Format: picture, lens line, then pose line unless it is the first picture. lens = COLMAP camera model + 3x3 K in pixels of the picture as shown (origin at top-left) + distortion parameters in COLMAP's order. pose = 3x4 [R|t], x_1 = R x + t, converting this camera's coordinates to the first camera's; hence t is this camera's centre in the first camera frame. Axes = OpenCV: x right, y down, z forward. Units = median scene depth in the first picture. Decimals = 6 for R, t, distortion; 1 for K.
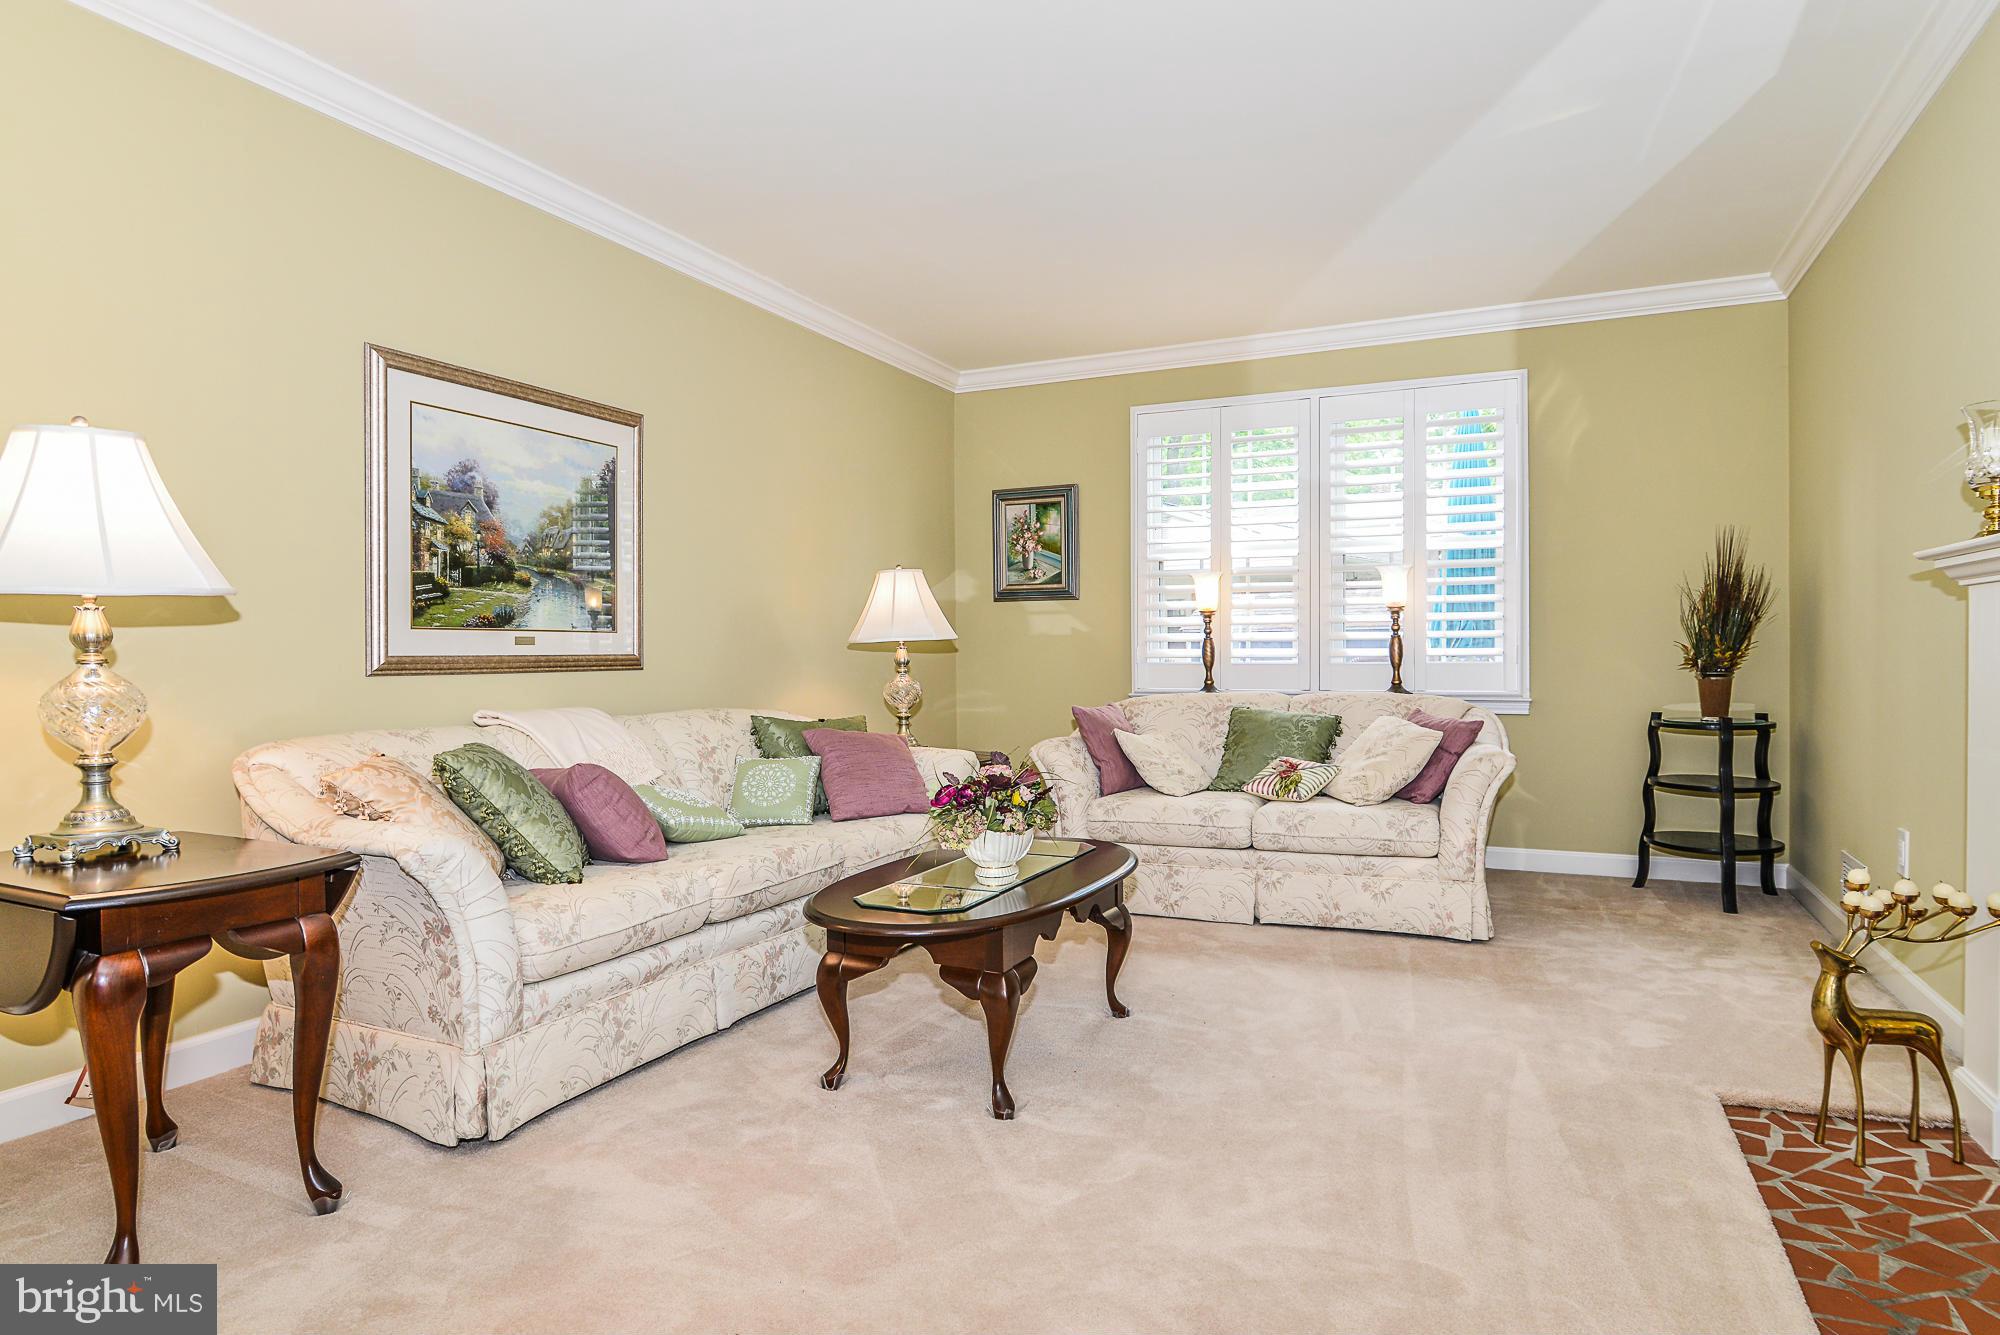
lens RADIAL K [[1158.7, 0, 1000.0], [0, 1158.7, 667.5], [0, 0, 1]] dist [-0.011248, -0.000028]
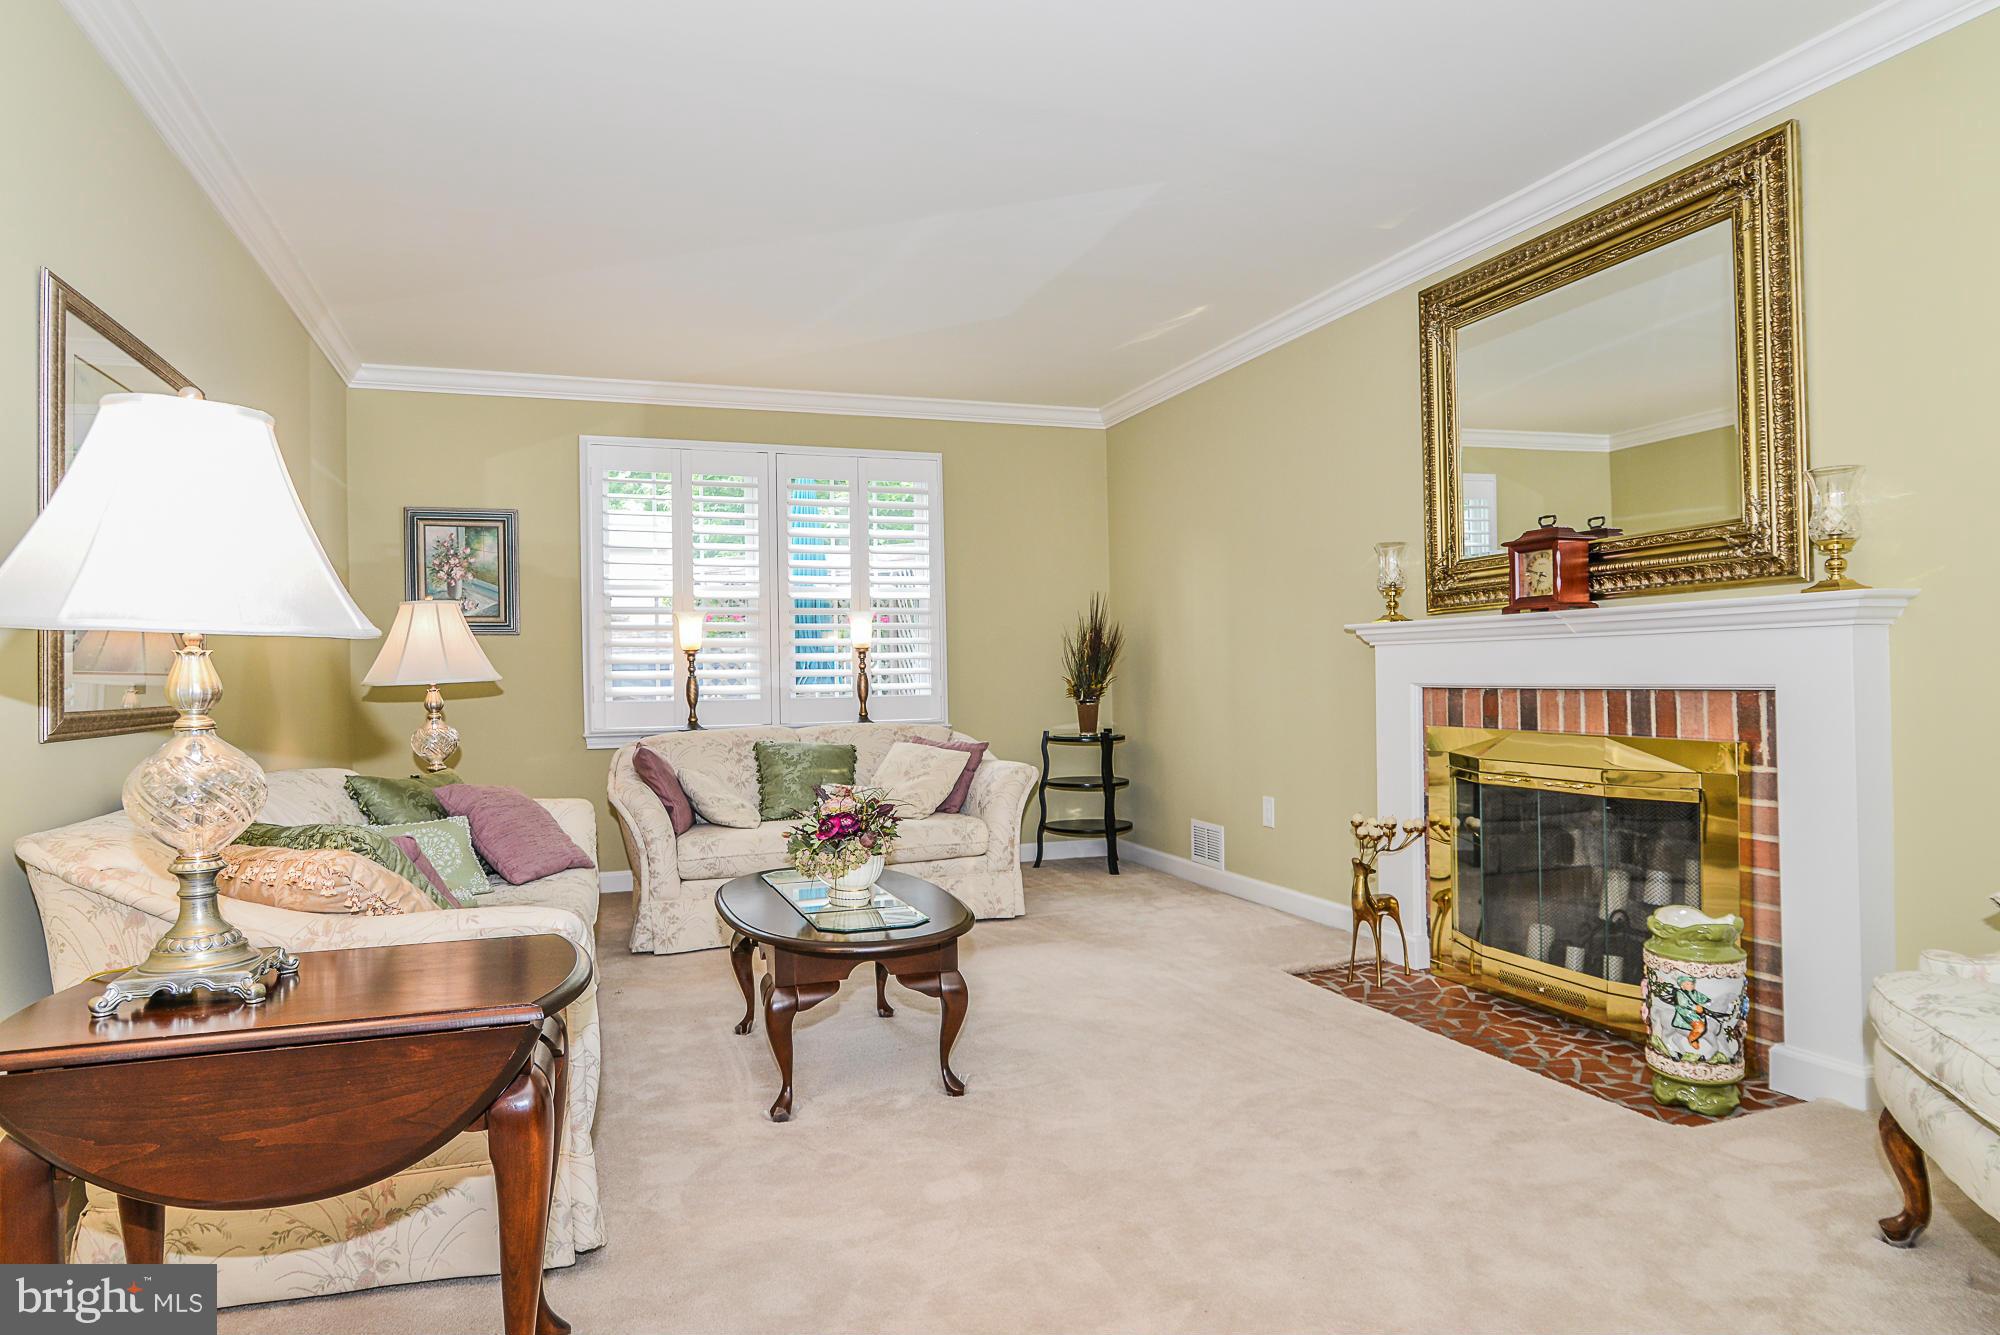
lens RADIAL K [[1249.1, 0, 1000.0], [0, 1249.1, 667.5], [0, 0, 1]] dist [-0.003733, -0.000089]
pose [[0.702866, -0.001634, 0.711320, -0.492725], [0.020925, 0.999612, -0.018381, -0.008677], [-0.711014, 0.027804, 0.702627, 0.044913]]
